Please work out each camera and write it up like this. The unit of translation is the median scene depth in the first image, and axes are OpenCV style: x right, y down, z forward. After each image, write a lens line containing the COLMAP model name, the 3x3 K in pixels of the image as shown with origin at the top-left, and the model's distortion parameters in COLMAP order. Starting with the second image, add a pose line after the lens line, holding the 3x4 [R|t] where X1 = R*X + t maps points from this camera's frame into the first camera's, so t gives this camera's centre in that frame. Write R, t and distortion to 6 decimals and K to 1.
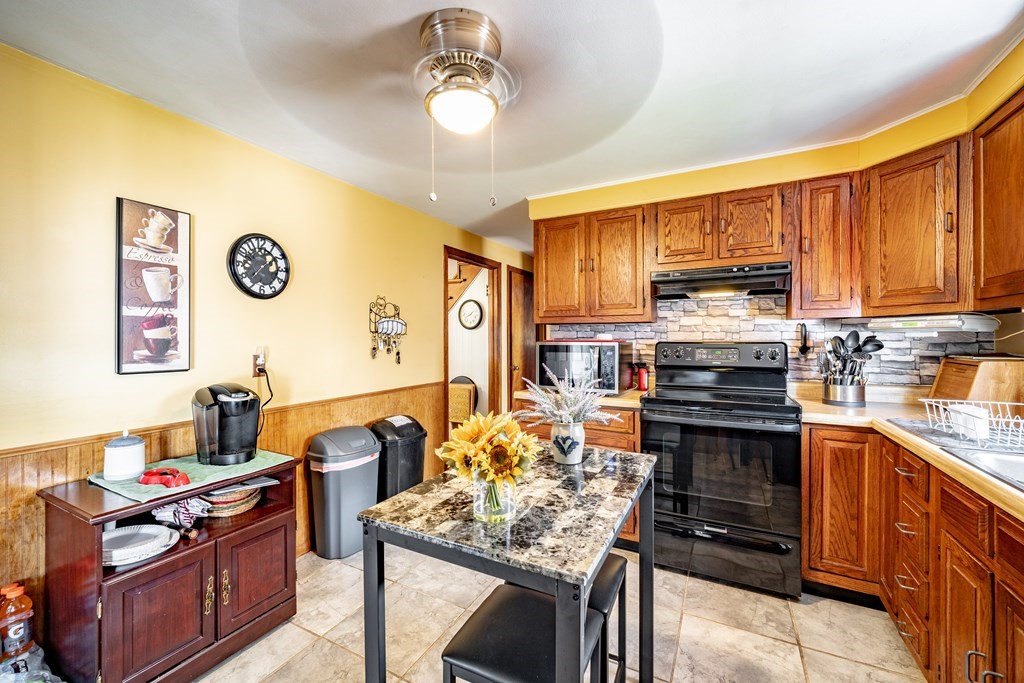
lens RADIAL K [[431.9, 0, 486.1], [0, 431.9, 345.2], [0, 0, 1]] dist [0.004170, -0.002105]
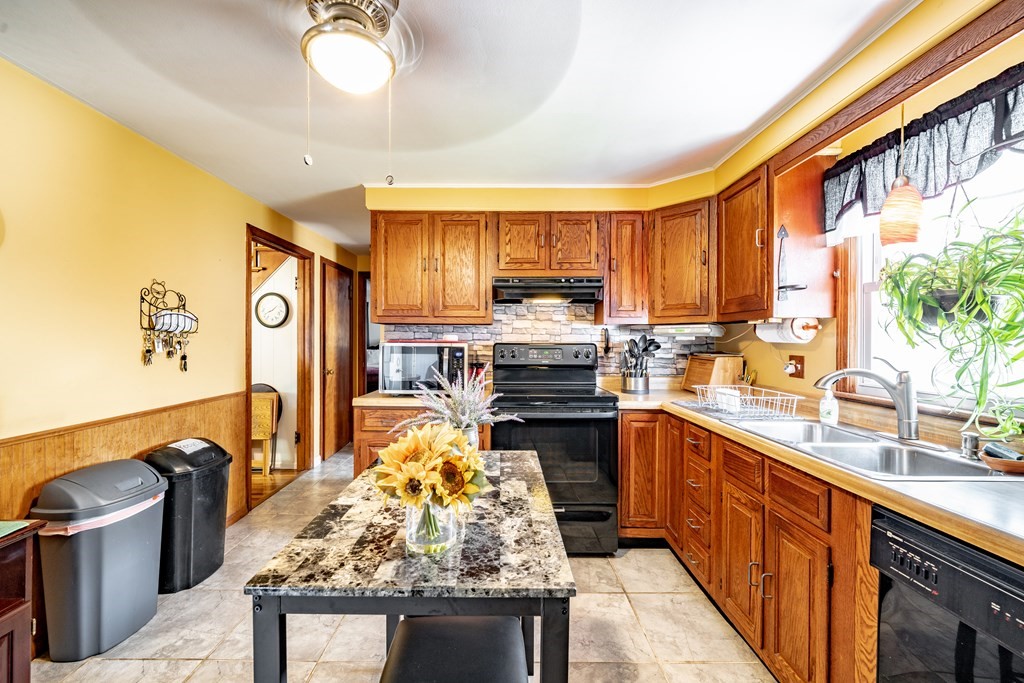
lens RADIAL K [[431.9, 0, 506.9], [0, 431.9, 345.6], [0, 0, 1]] dist [0.004170, -0.002105]
pose [[0.868979, 0.000000, 0.494849, -0.133973], [0.000874, 0.999998, -0.001536, 0.000228], [-0.494848, 0.001767, 0.868978, 0.084973]]
